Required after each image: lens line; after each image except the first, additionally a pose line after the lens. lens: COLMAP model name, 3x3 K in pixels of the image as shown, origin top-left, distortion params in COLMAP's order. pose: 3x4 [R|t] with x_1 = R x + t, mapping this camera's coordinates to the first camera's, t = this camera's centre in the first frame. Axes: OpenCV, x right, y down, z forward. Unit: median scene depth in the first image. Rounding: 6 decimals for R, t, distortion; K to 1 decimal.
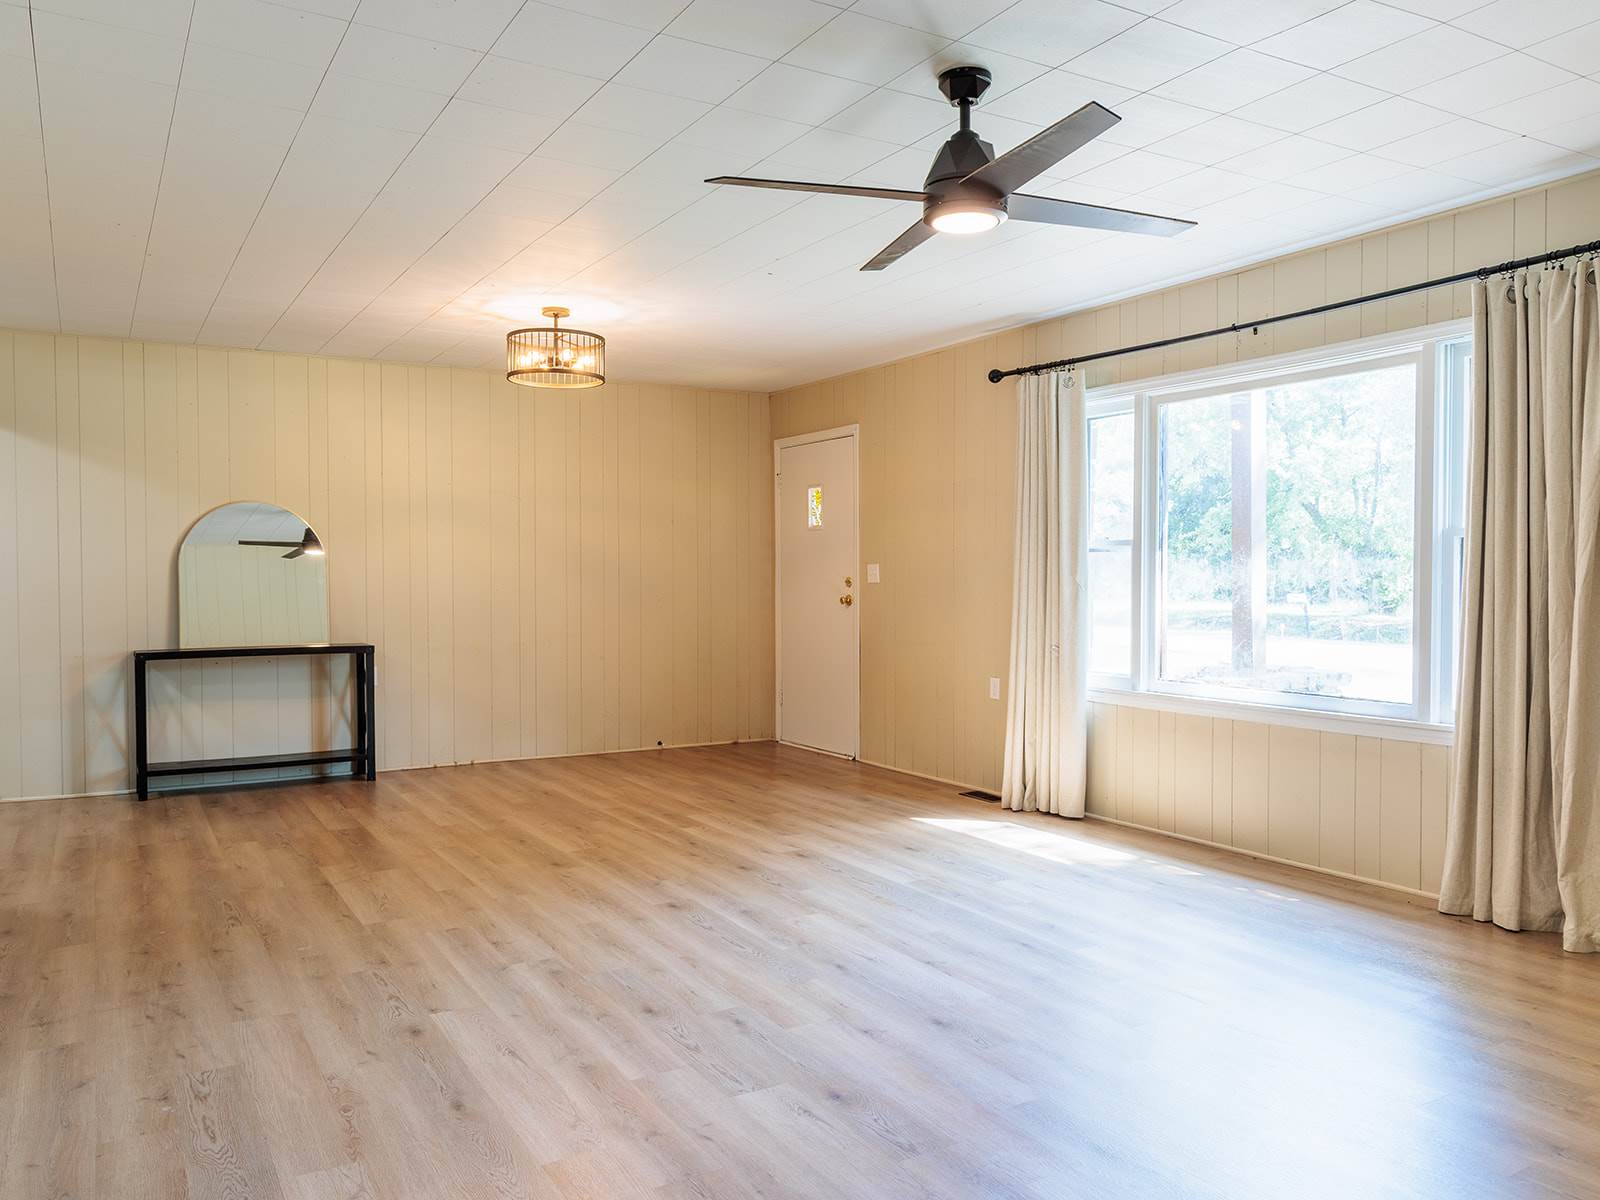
lens RADIAL K [[1198.2, 0, 800.0], [0, 1198.2, 600.0], [0, 0, 1]] dist [-0.005031, -0.002495]
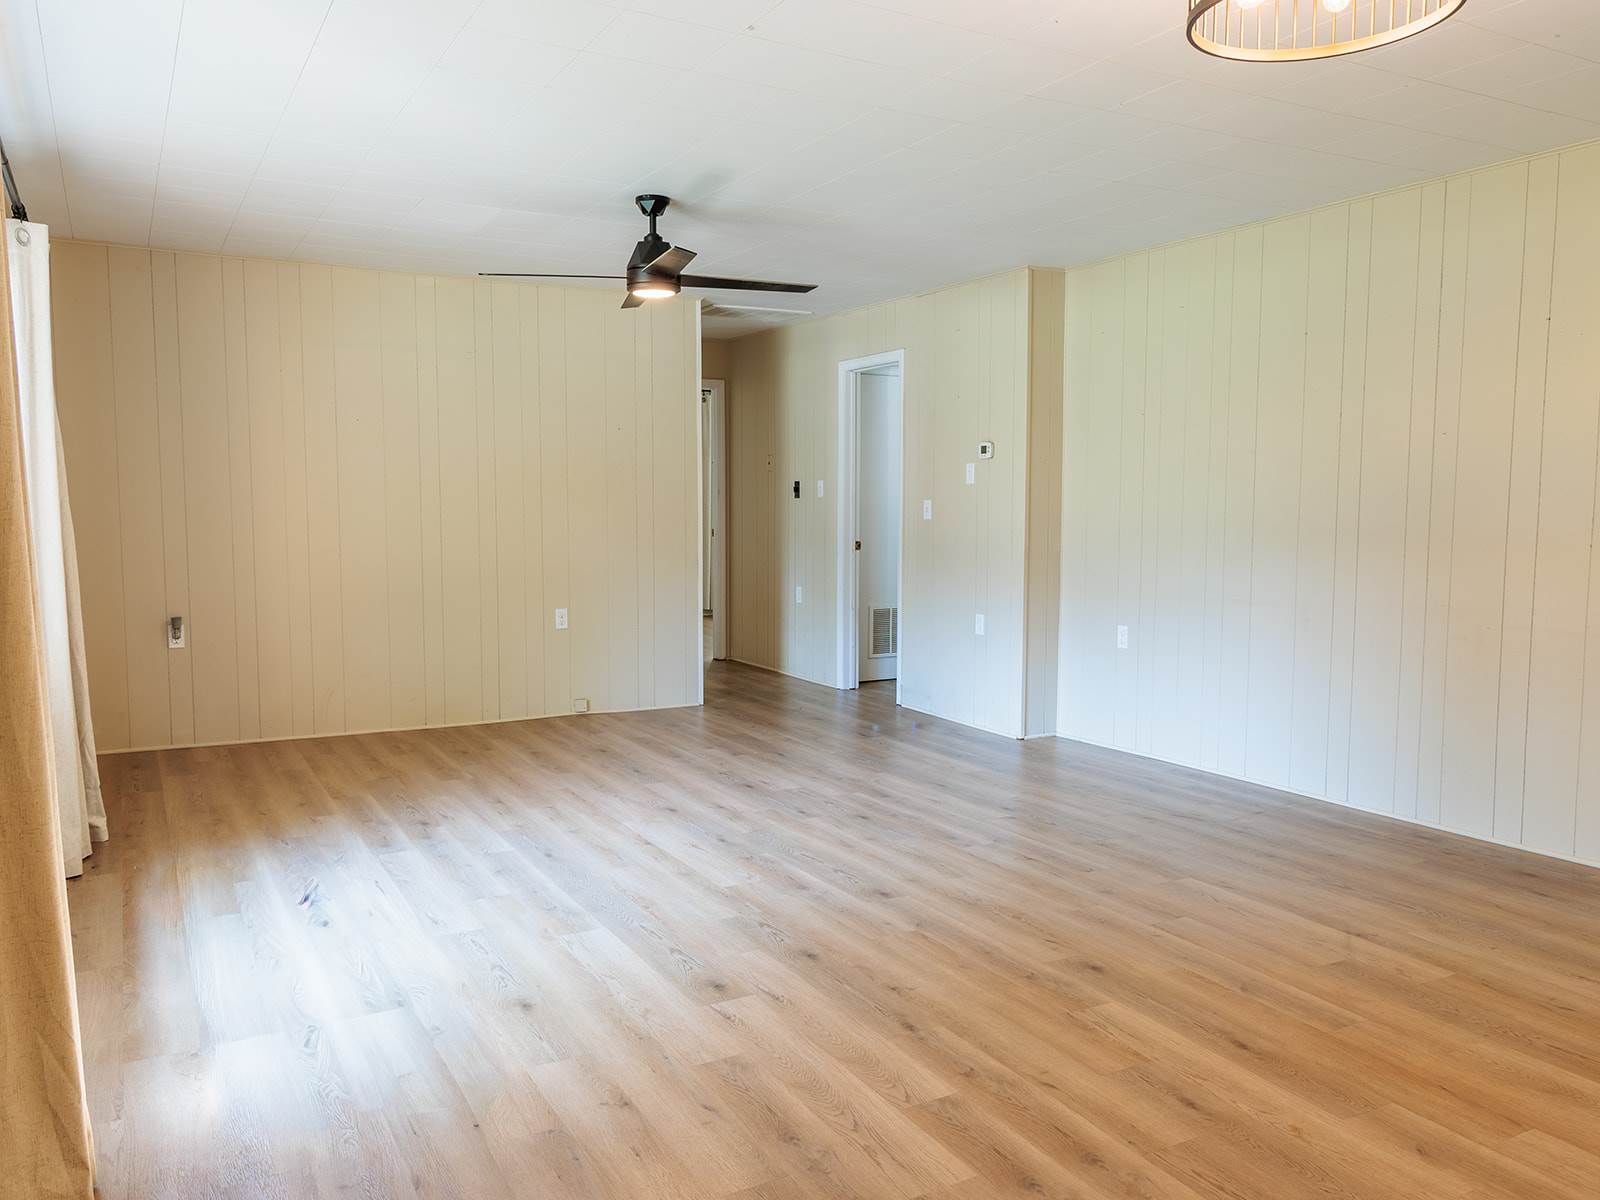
lens RADIAL K [[1198.2, 0, 800.0], [0, 1198.2, 600.0], [0, 0, 1]] dist [-0.005031, -0.002495]
pose [[-0.999641, 0.000865, 0.026776, -0.069598], [0.003671, 0.994473, 0.104931, -0.060017], [-0.026537, 0.104991, -0.994119, 1.929932]]
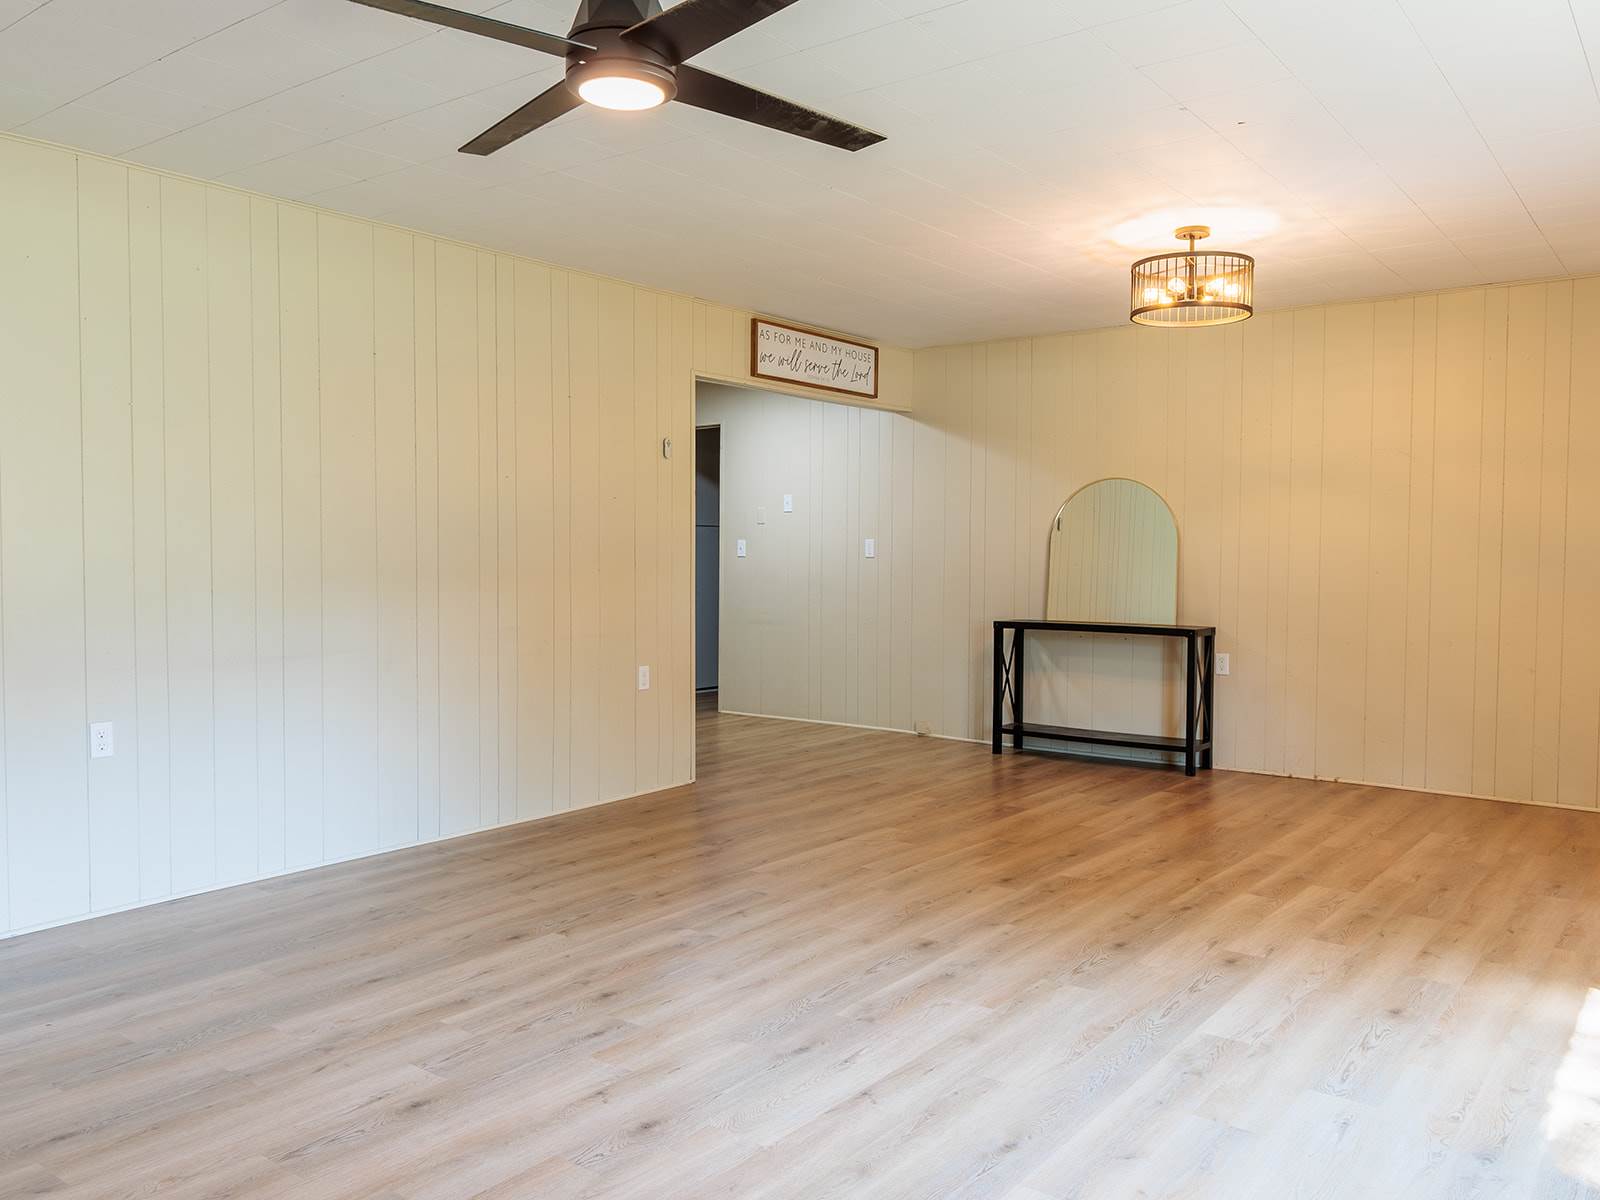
lens RADIAL K [[1248.4, 0, 800.0], [0, 1248.4, 600.0], [0, 0, 1]] dist [0.002982, -0.000088]
pose [[0.370278, 0.042669, -0.927941, 0.690729], [-0.026526, 0.999023, 0.035352, -0.017250], [0.928542, 0.011524, 0.371048, 0.605448]]
